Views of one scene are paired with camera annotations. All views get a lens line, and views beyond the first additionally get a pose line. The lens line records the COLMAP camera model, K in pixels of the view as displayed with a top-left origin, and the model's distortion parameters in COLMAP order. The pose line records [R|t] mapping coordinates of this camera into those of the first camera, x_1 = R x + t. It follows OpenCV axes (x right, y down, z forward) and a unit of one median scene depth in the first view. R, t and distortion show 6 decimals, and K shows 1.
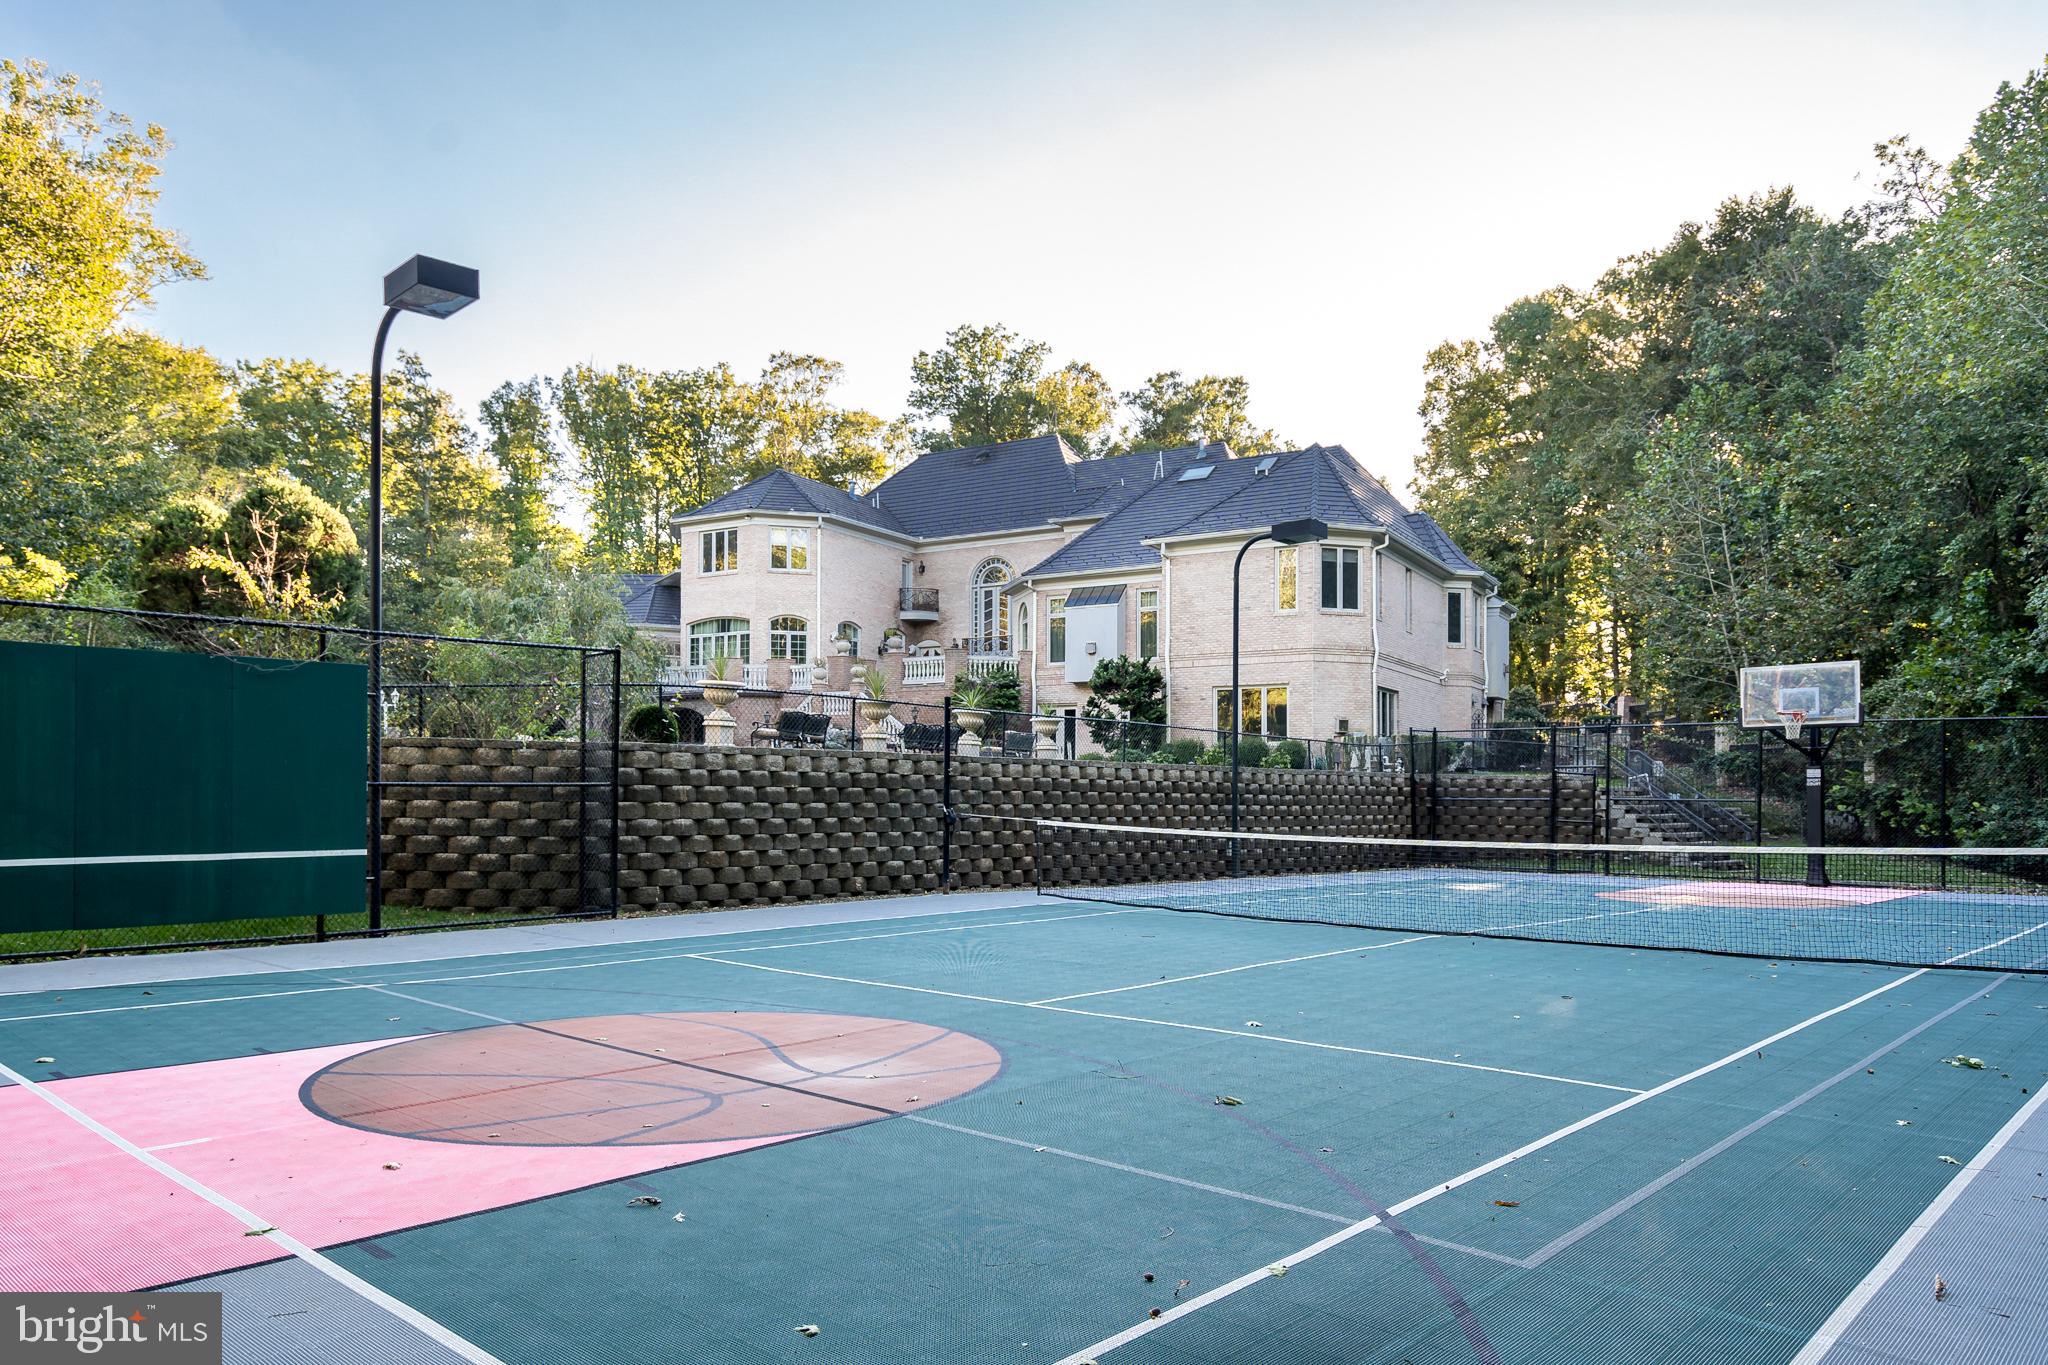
lens RADIAL K [[1273.3, 0, 1017.7], [0, 1273.3, 776.2], [0, 0, 1]] dist [-0.003594, -0.000862]
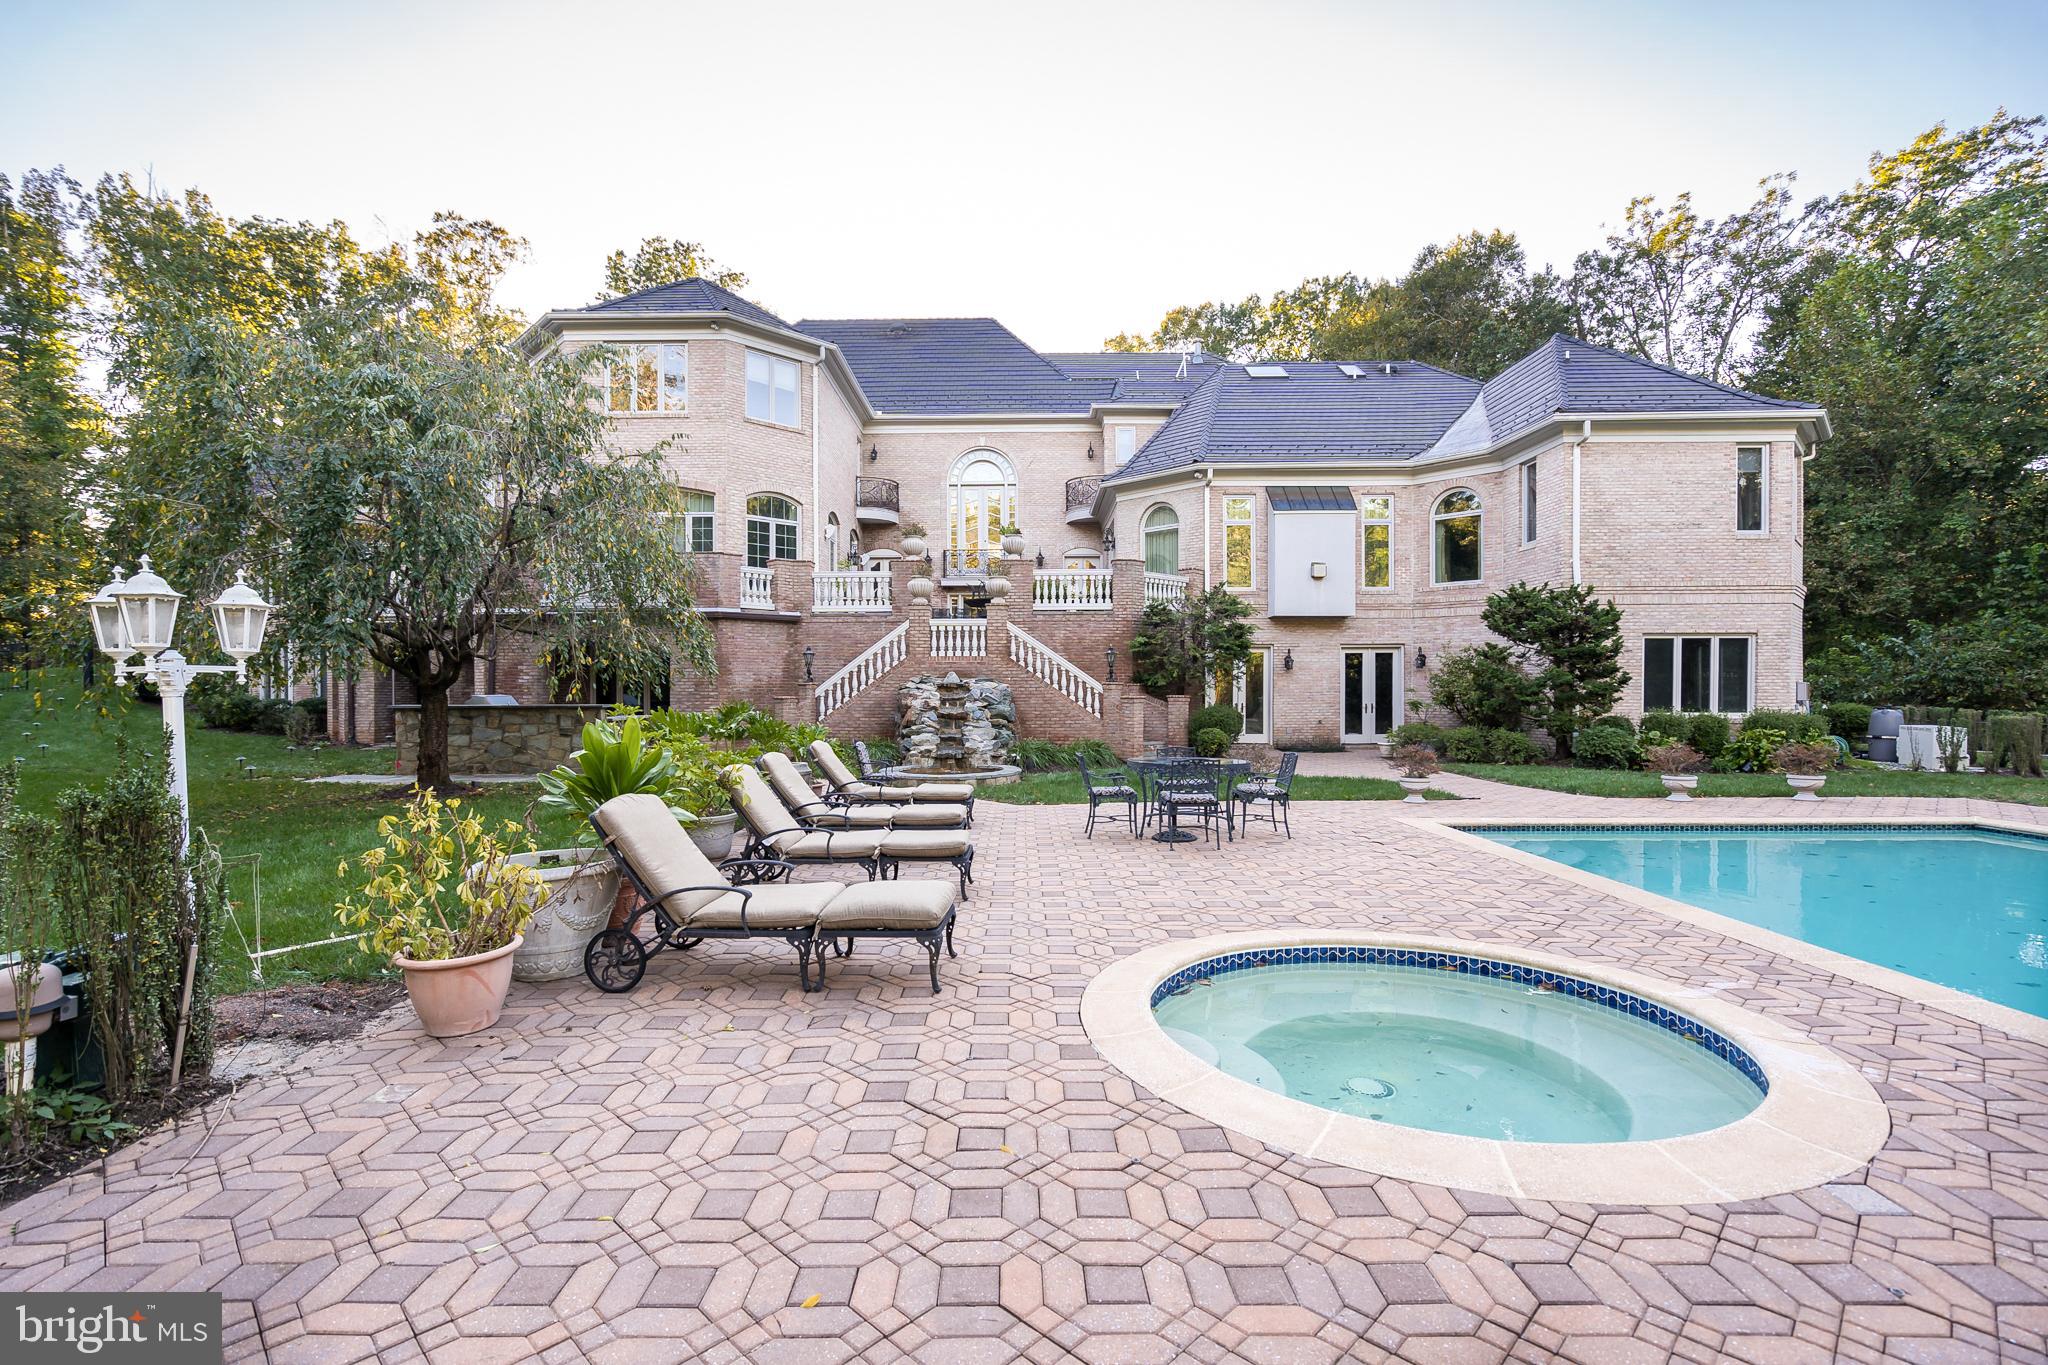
lens RADIAL K [[899.1, 0, 995.2], [0, 899.1, 679.8], [0, 0, 1]] dist [-0.001554, 0.000896]
pose [[0.879225, -0.002467, 0.476401, -0.275365], [-0.000834, 0.999977, 0.006717, -0.033189], [-0.476407, -0.006303, 0.879203, 0.509247]]
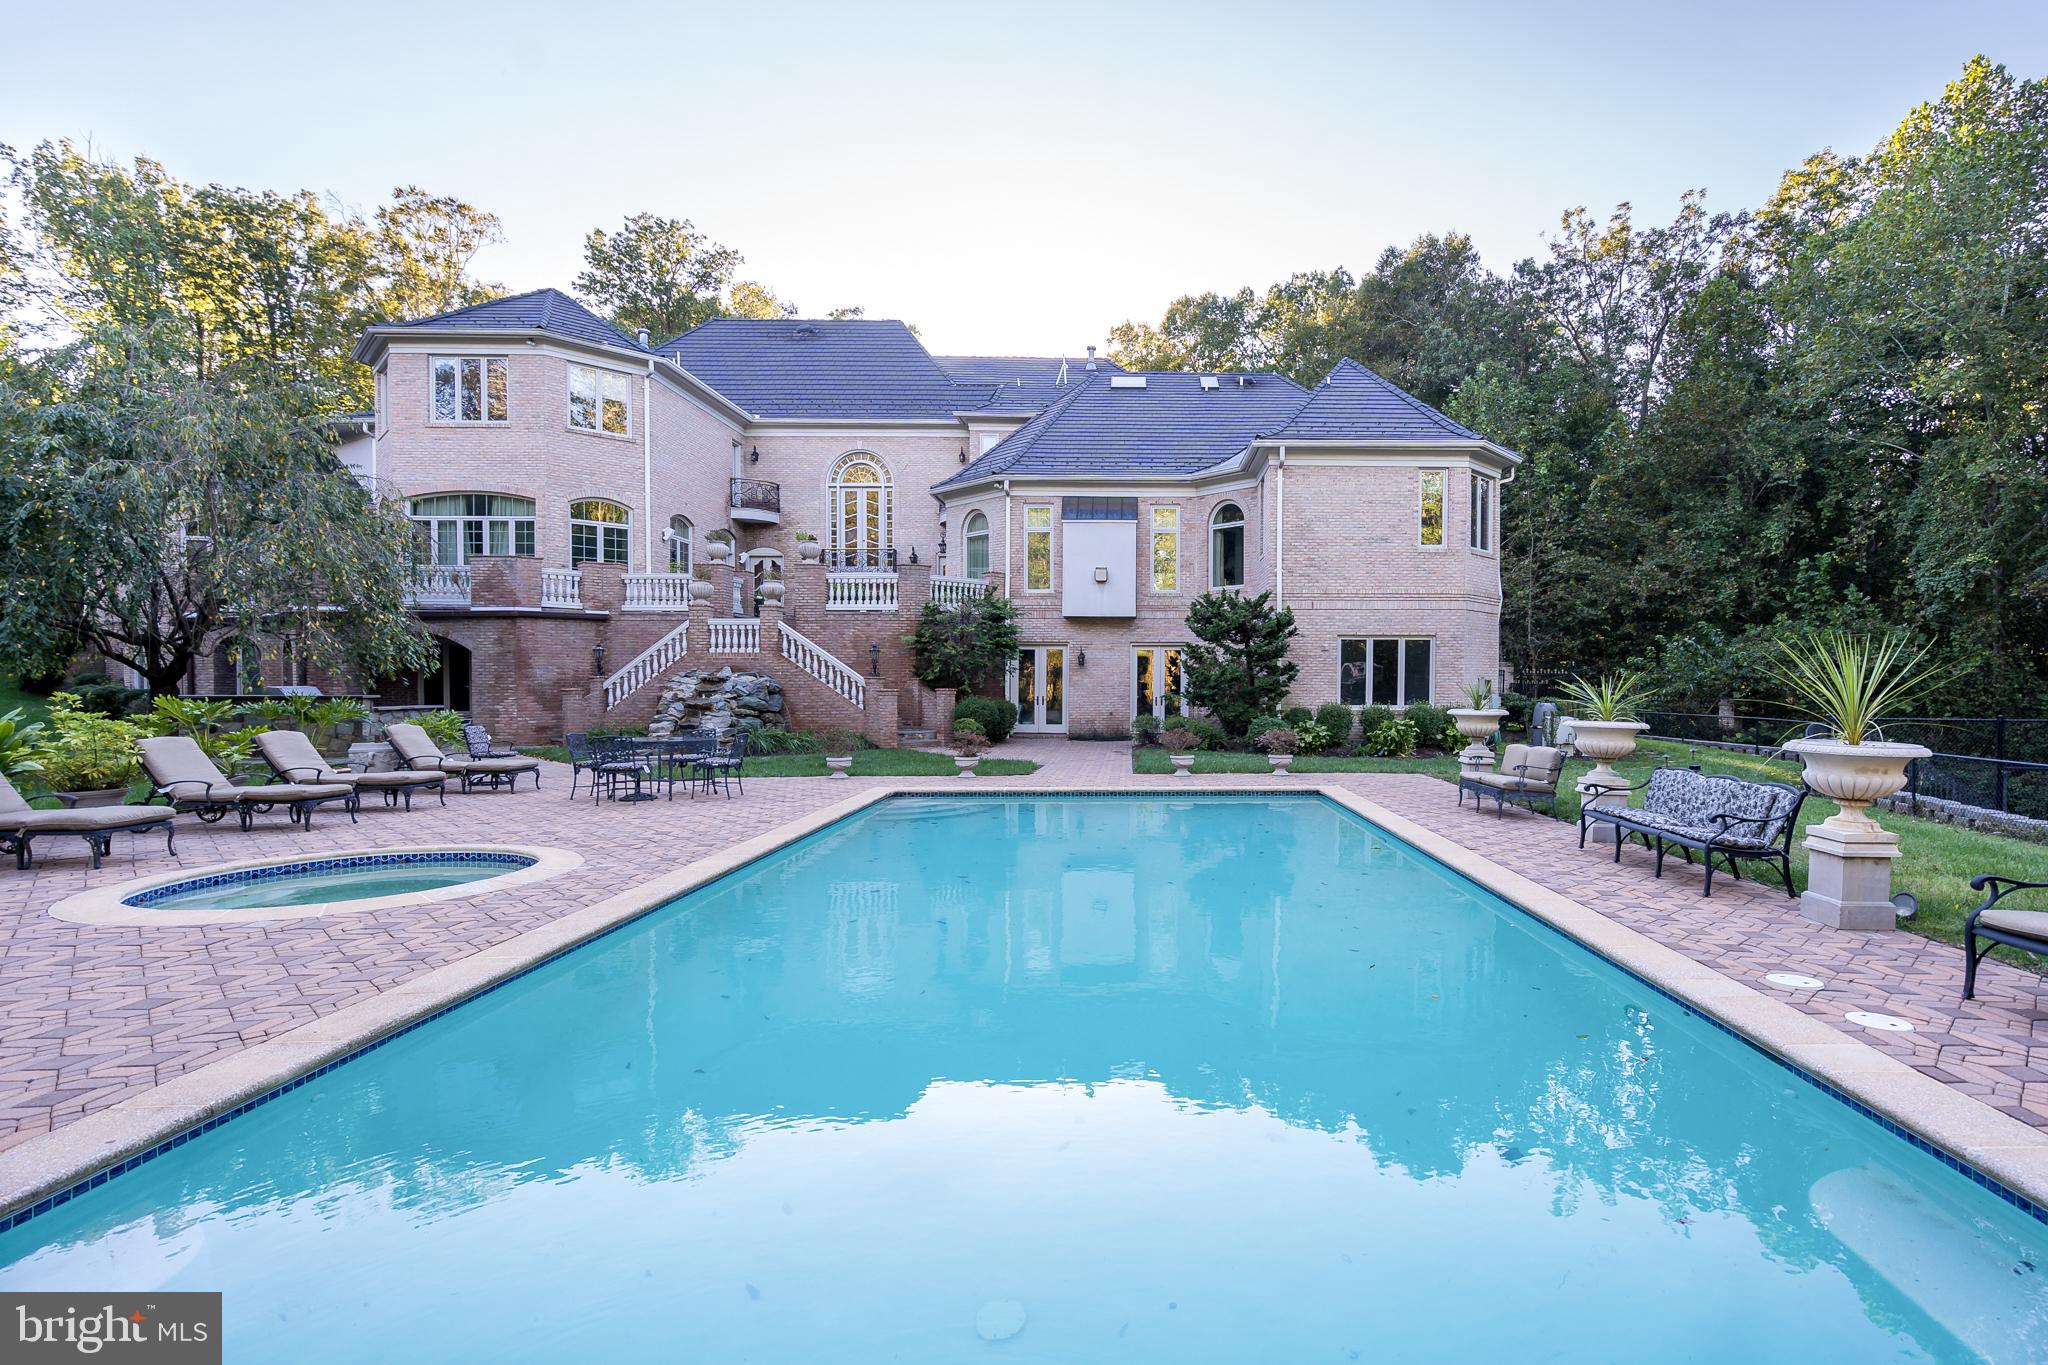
lens RADIAL K [[947.0, 0, 1130.1], [0, 947.0, 692.1], [0, 0, 1]] dist [-0.004738, 0.001423]
pose [[0.860450, -0.009678, 0.509442, -0.180424], [-0.004865, 0.999618, 0.027208, -0.034920], [-0.509511, -0.025889, 0.860075, 0.385785]]
